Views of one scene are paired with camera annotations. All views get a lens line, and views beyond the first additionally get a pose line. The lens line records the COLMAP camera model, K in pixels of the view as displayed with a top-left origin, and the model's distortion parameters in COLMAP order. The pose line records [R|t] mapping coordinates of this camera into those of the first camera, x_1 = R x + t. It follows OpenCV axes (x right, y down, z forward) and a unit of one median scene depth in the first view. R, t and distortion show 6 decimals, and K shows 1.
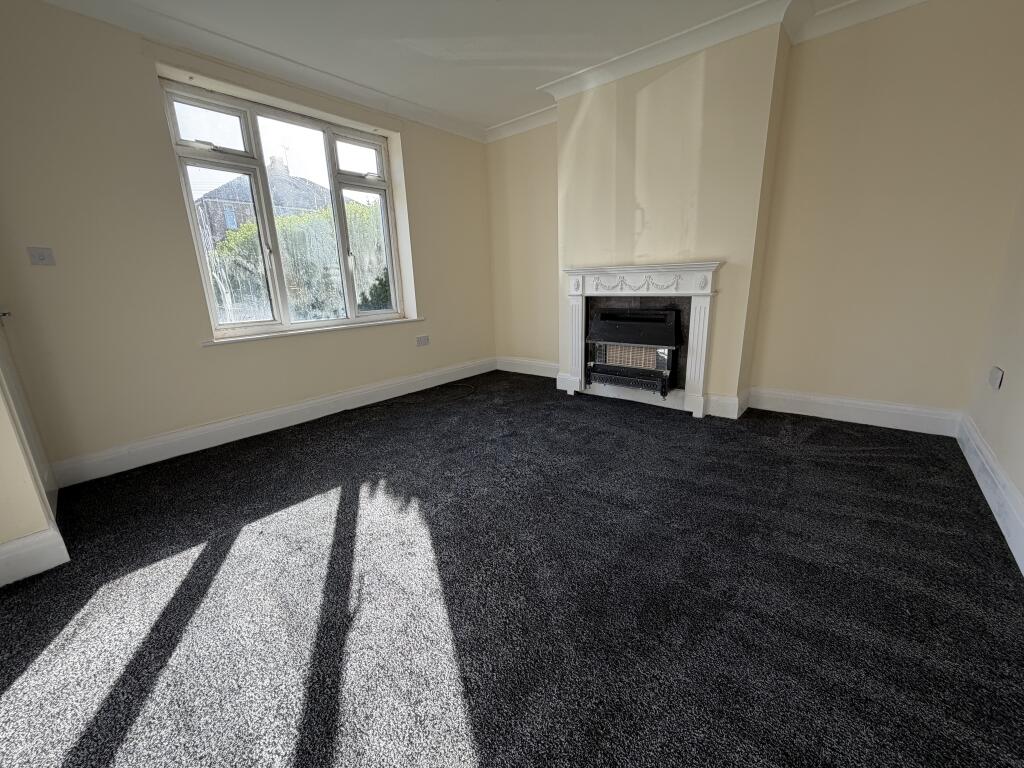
lens RADIAL K [[409.2, 0, 512.0], [0, 409.2, 384.0], [0, 0, 1]] dist [0.000699, 0.000075]
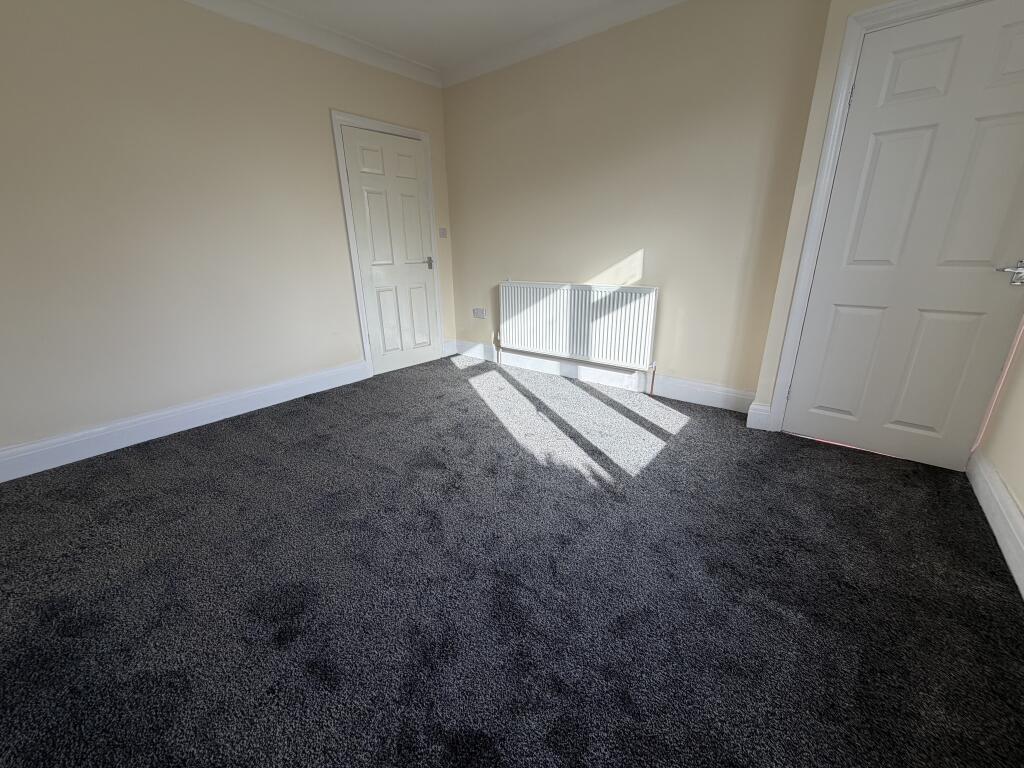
lens RADIAL K [[409.2, 0, 512.0], [0, 409.2, 384.0], [0, 0, 1]] dist [0.000699, 0.000075]
pose [[-0.998456, 0.054384, -0.011287, -0.162142], [0.039492, 0.837999, 0.544240, -0.494584], [0.039057, 0.542954, -0.838854, 1.854596]]
